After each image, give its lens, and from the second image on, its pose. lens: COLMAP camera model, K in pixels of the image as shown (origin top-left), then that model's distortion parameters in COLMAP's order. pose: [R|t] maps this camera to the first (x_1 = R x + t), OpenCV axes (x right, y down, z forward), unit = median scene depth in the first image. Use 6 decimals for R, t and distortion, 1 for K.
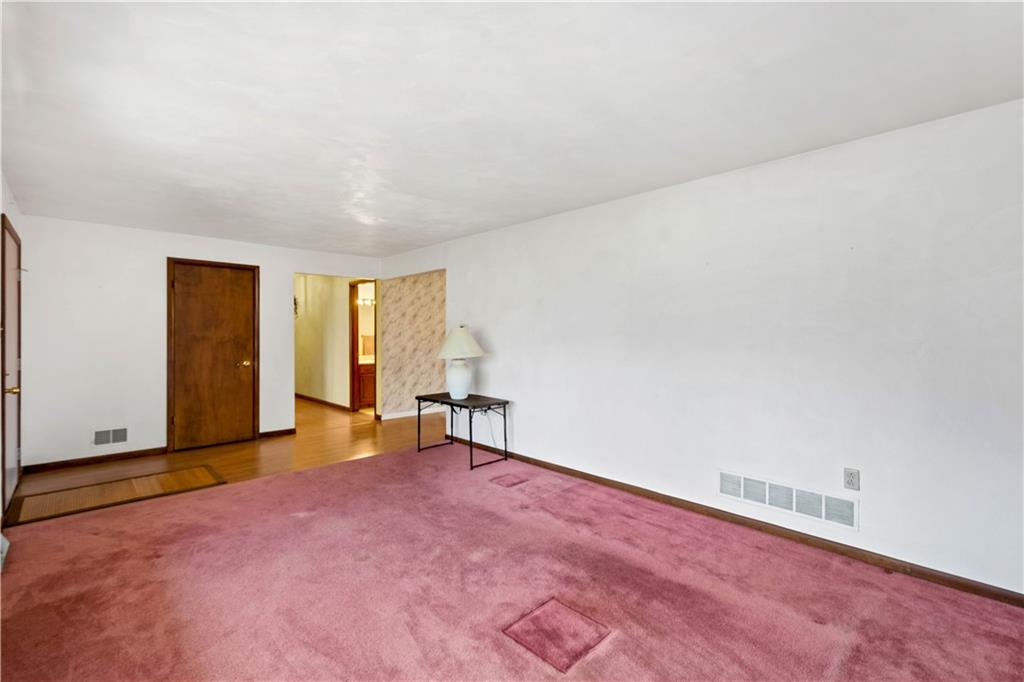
lens RADIAL K [[456.2, 0, 519.2], [0, 456.2, 335.5], [0, 0, 1]] dist [0.009668, 0.001052]
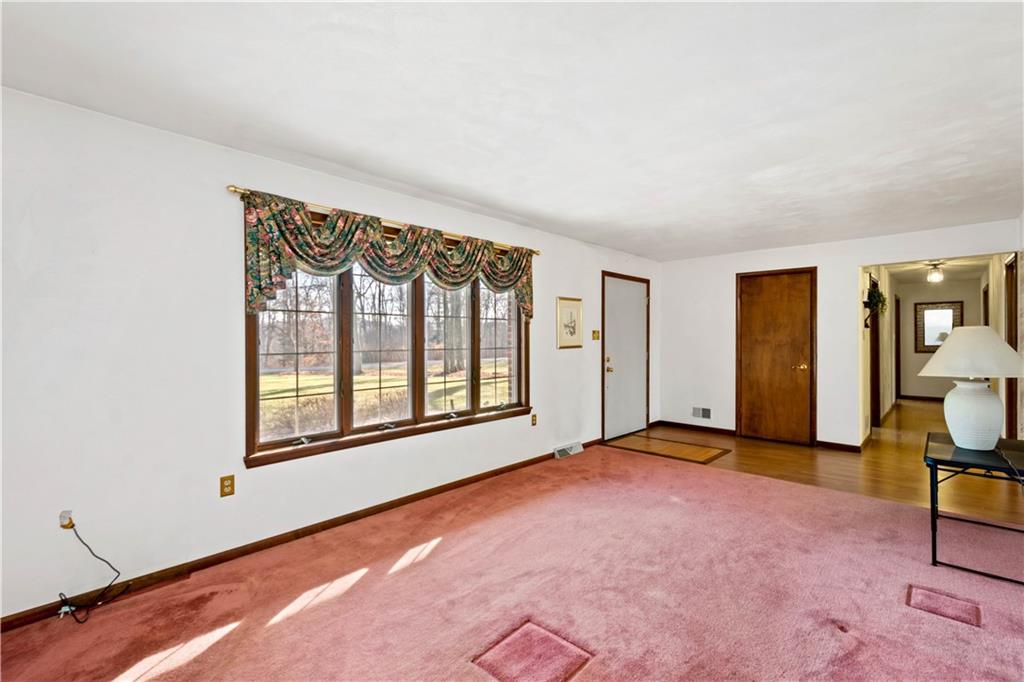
lens RADIAL K [[456.2, 0, 519.2], [0, 456.2, 340.1], [0, 0, 1]] dist [0.009668, 0.001052]
pose [[0.043514, 0.004071, -0.999045, 0.515798], [-0.002225, 0.999990, 0.003978, 0.000207], [0.999050, 0.002049, 0.043523, 0.477659]]
